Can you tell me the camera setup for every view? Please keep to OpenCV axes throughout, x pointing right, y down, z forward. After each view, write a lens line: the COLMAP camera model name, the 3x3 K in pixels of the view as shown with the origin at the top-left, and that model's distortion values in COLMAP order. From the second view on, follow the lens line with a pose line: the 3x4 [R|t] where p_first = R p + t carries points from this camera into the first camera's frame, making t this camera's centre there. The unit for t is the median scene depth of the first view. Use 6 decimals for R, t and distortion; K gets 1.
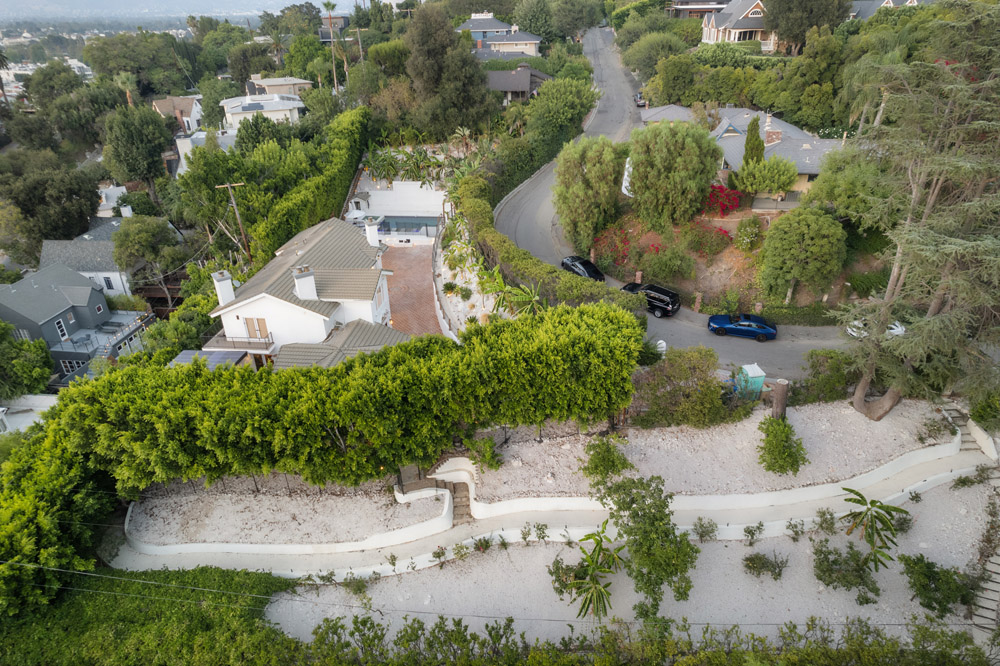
lens RADIAL K [[639.2, 0, 505.3], [0, 639.2, 328.7], [0, 0, 1]] dist [-0.026908, 0.018198]
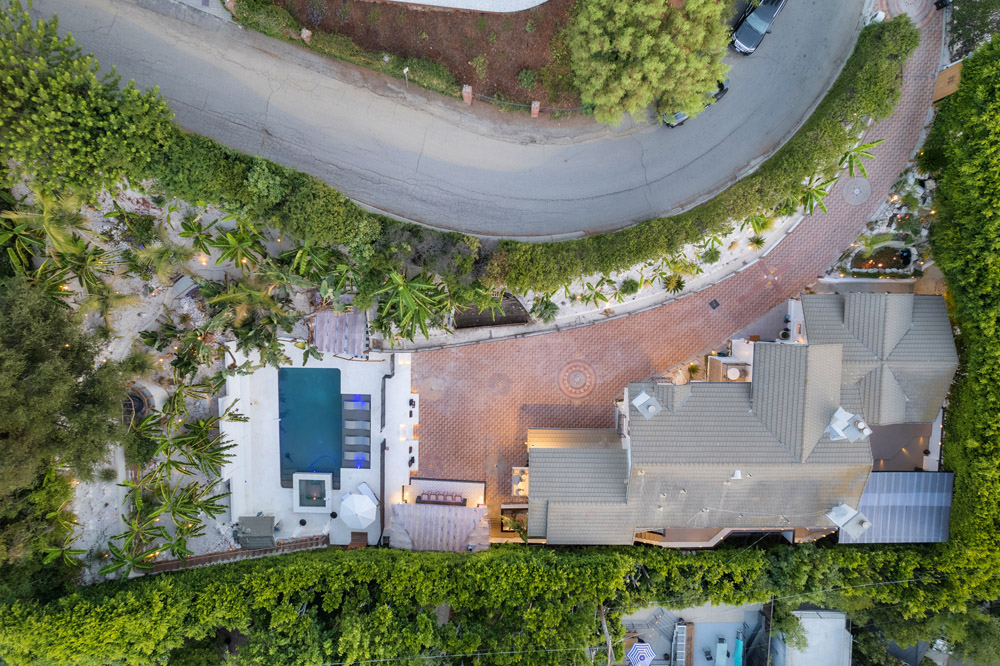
lens RADIAL K [[639.2, 0, 501.8], [0, 639.2, 336.3], [0, 0, 1]] dist [-0.026908, 0.018198]
pose [[-0.110321, -0.992383, -0.054816, -0.059371], [0.468226, -0.100542, 0.877870, -0.593261], [-0.876695, 0.071181, 0.475752, 0.579617]]
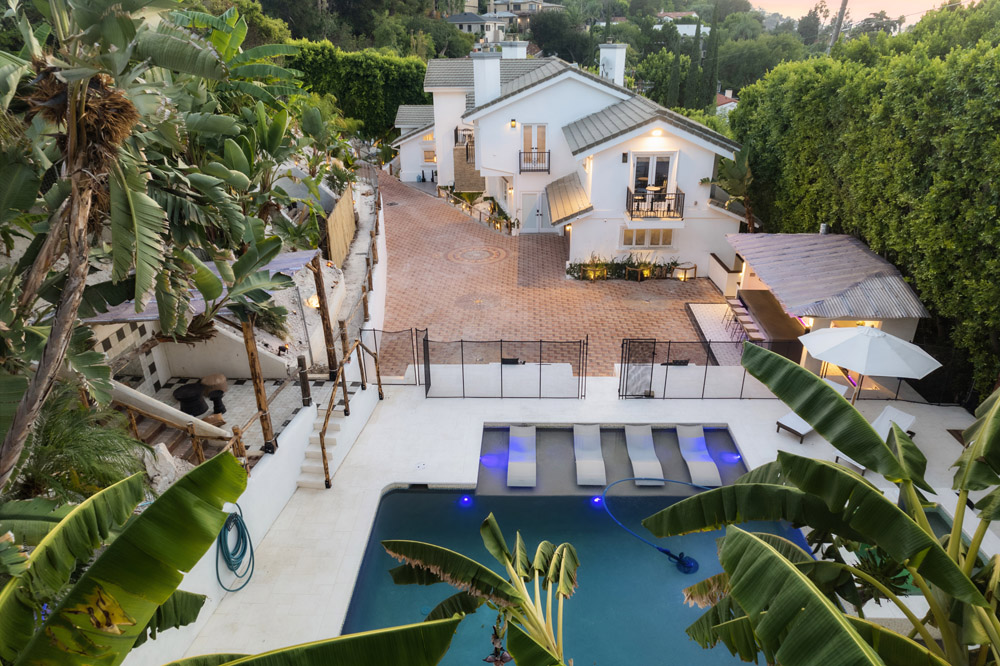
lens RADIAL K [[639.2, 0, 501.1], [0, 639.2, 334.0], [0, 0, 1]] dist [-0.026908, 0.018198]
pose [[-0.995781, 0.058363, -0.070803, -0.123870], [-0.021680, 0.600136, 0.799604, -0.306752], [0.089159, 0.797766, -0.596339, 1.052109]]
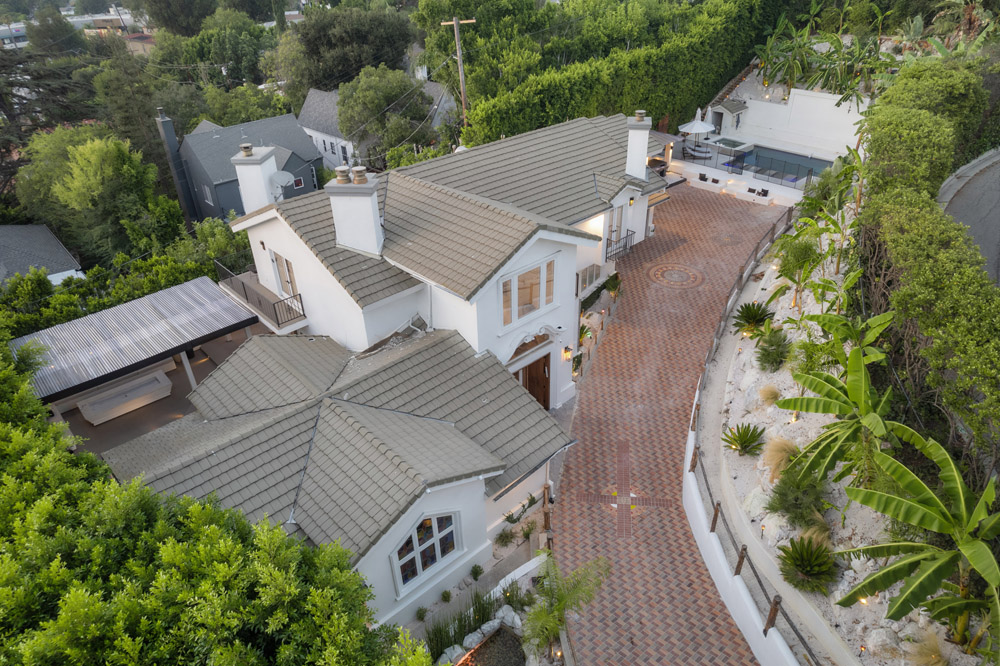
lens RADIAL K [[639.2, 0, 504.5], [0, 639.2, 332.8], [0, 0, 1]] dist [-0.026908, 0.018198]
pose [[0.767003, 0.344322, -0.541433, 0.008727], [-0.290697, 0.938726, 0.185174, -0.058470], [0.572016, 0.015364, 0.820098, 0.410315]]
